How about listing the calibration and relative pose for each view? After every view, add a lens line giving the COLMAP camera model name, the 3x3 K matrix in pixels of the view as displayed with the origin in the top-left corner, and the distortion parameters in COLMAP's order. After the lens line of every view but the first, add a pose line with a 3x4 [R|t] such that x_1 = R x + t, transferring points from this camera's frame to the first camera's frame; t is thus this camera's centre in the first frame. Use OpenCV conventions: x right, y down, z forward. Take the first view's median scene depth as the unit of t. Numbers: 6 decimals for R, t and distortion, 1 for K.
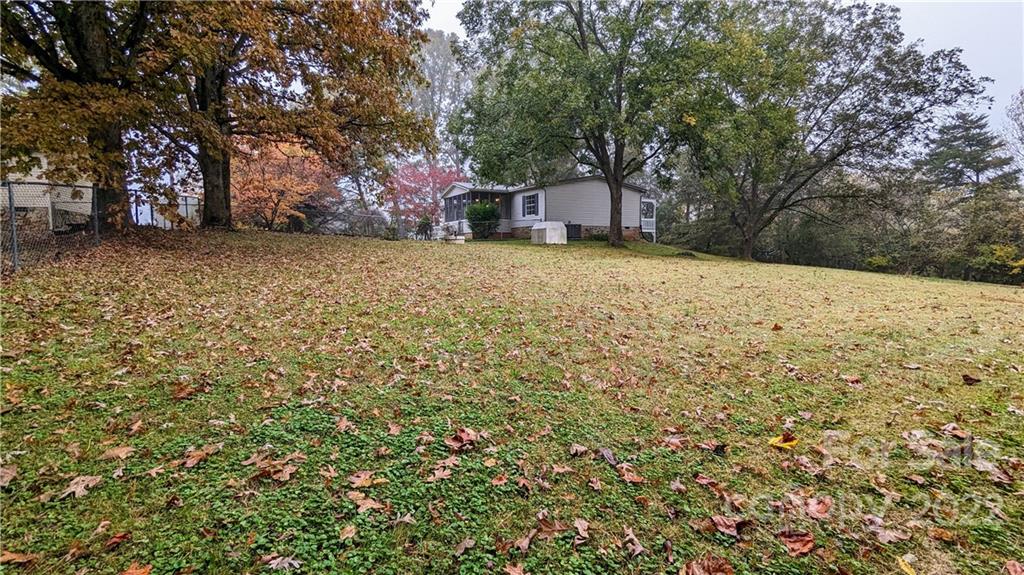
lens RADIAL K [[481.7, 0, 512.0], [0, 481.7, 287.5], [0, 0, 1]] dist [0.000367, -0.000213]
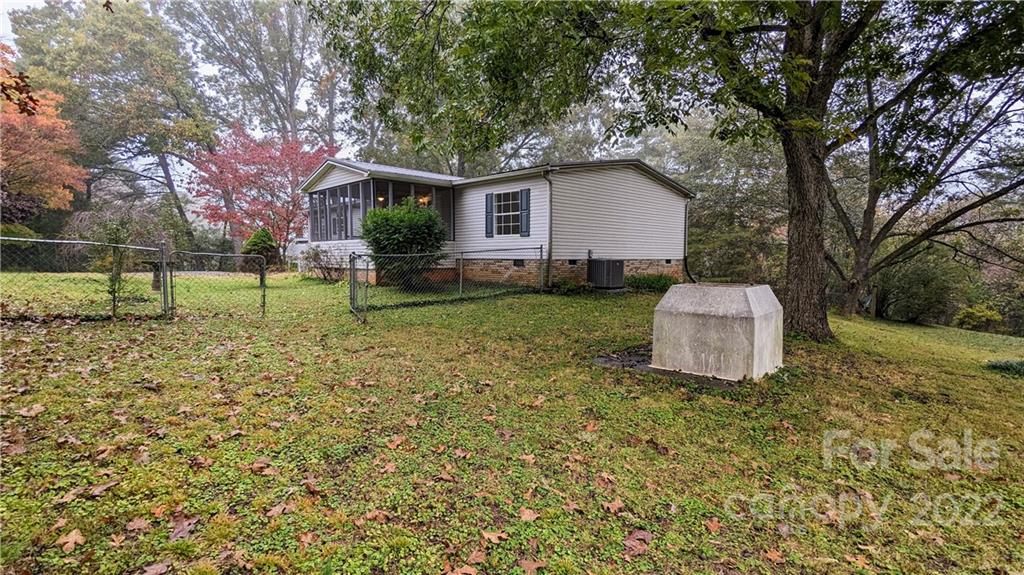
lens RADIAL K [[481.7, 0, 512.0], [0, 481.7, 287.5], [0, 0, 1]] dist [0.000367, -0.000213]
pose [[0.967000, 0.002711, 0.254761, -0.070706], [0.001383, 0.999873, -0.015886, -0.086030], [-0.254772, 0.015714, 0.966874, 0.511810]]
